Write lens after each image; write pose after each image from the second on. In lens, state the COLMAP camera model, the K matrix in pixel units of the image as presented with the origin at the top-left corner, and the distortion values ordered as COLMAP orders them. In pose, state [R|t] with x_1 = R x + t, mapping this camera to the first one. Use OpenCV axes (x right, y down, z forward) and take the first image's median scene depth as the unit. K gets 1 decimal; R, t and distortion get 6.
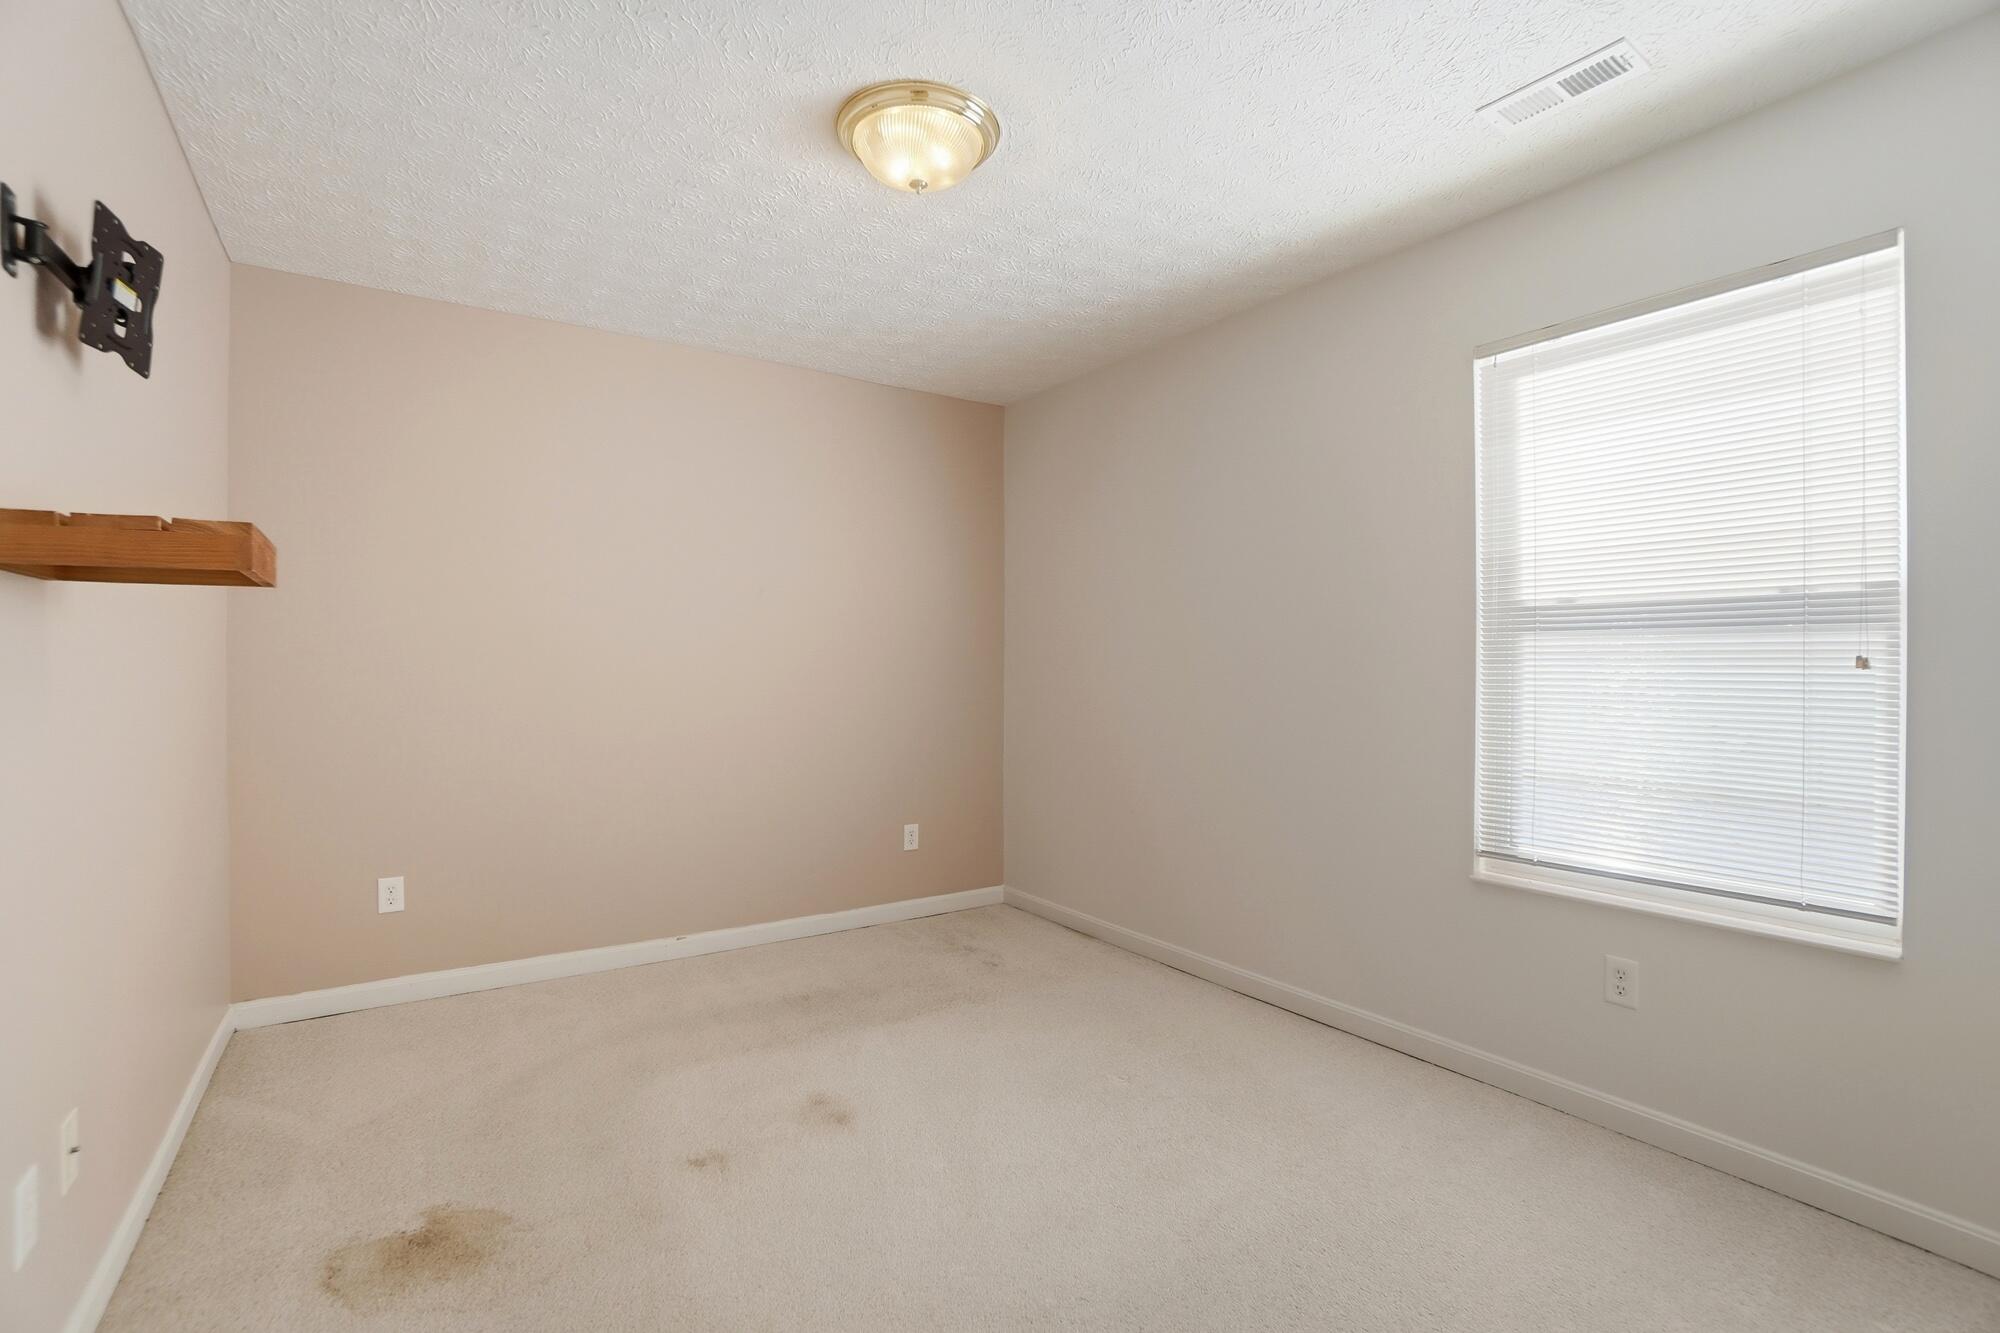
lens RADIAL K [[908.2, 0, 997.0], [0, 908.2, 650.6], [0, 0, 1]] dist [-0.066220, 0.023813]
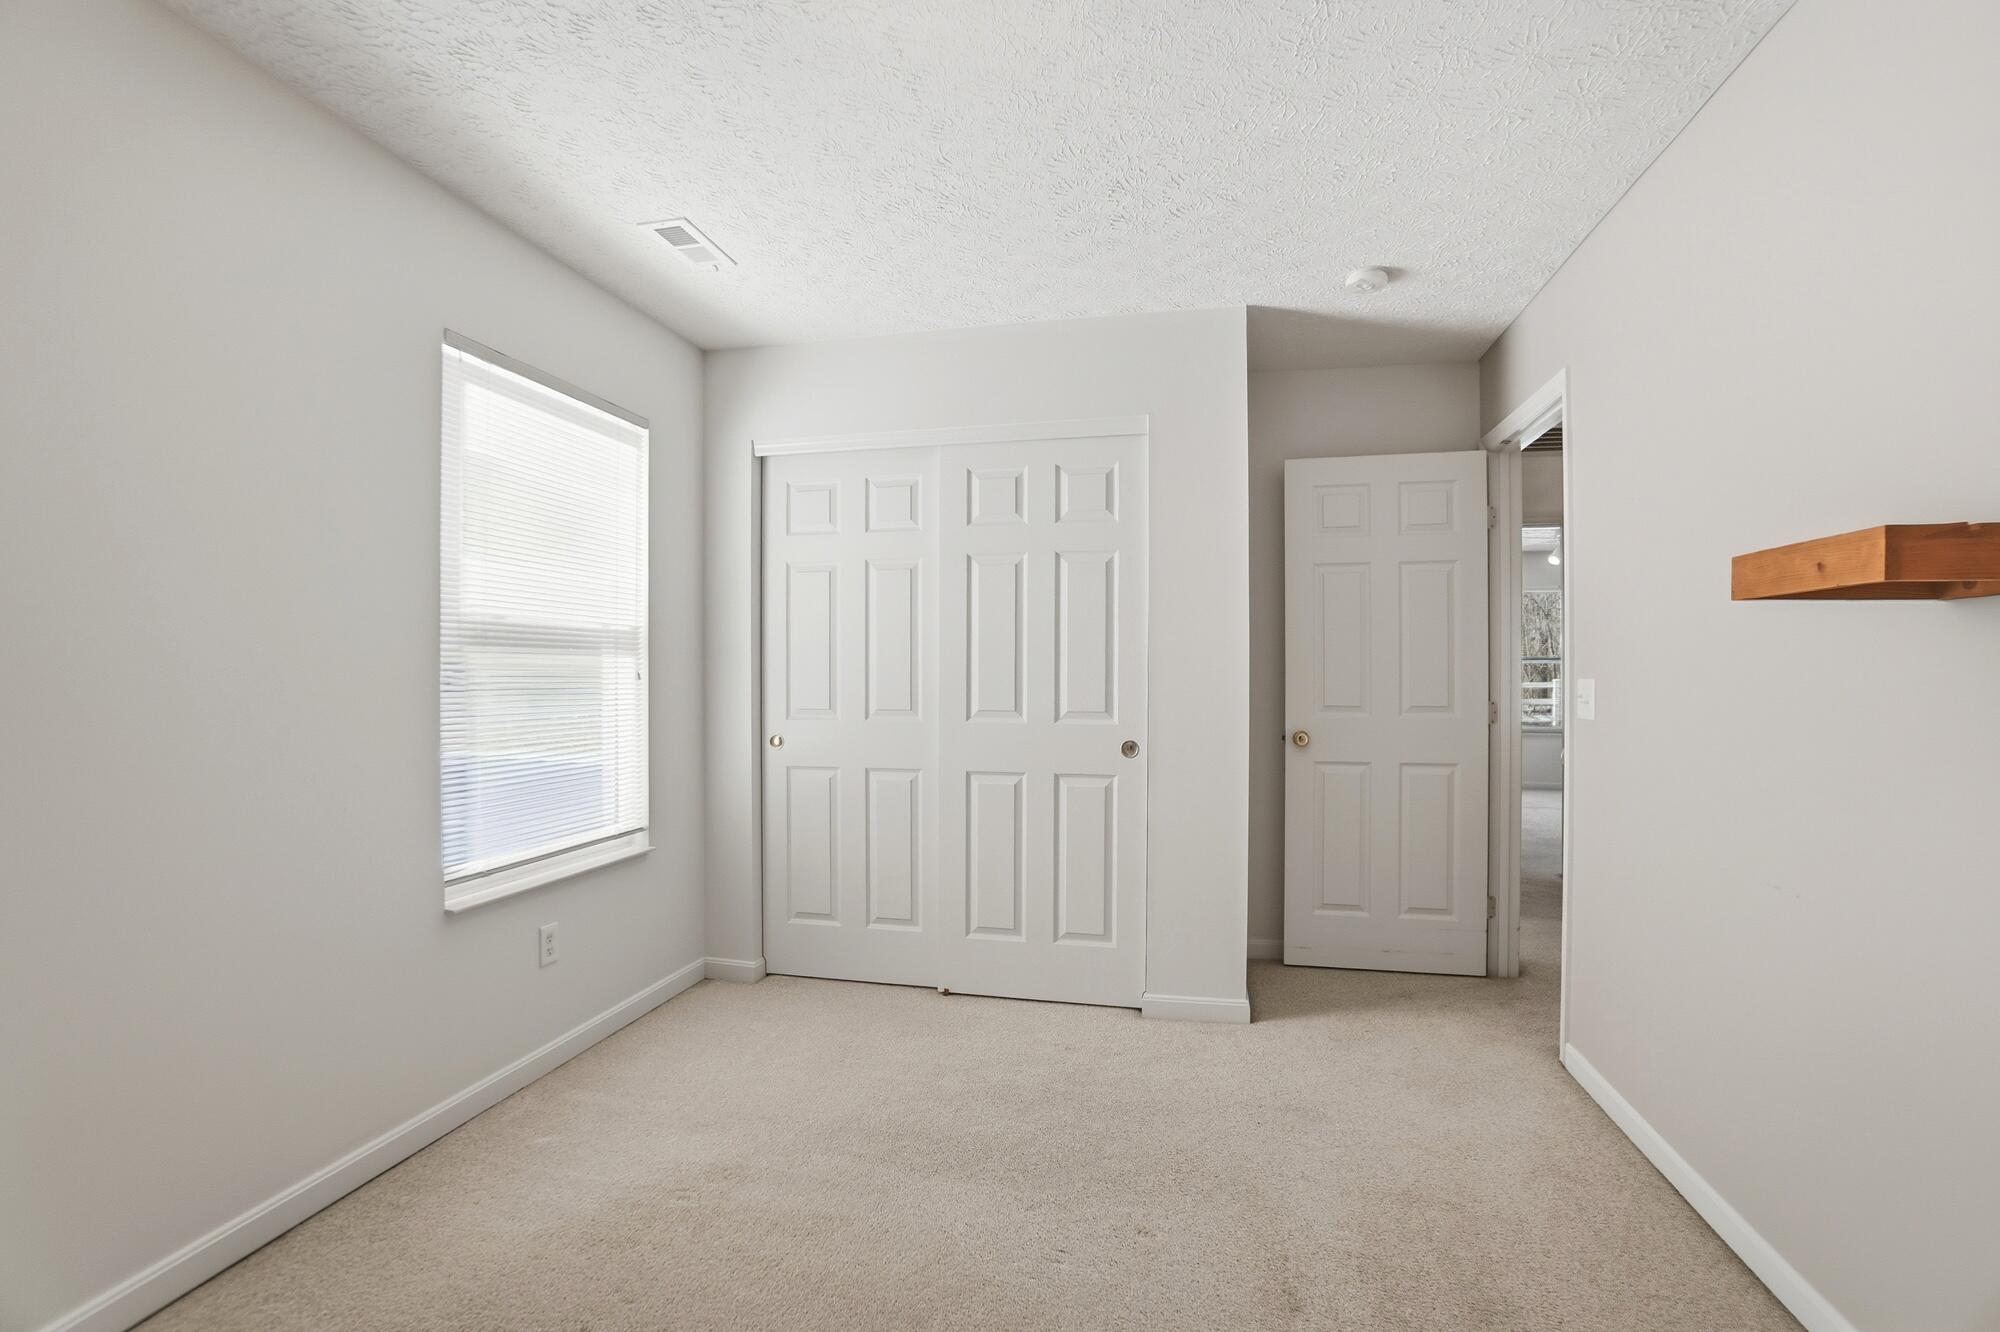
lens RADIAL K [[902.6, 0, 998.5], [0, 902.6, 673.5], [0, 0, 1]] dist [-0.059447, 0.020874]
pose [[-0.673739, -0.000200, 0.738969, -0.582651], [-0.010647, 0.999899, -0.009437, 0.015256], [-0.738892, -0.014226, -0.673673, 1.360285]]
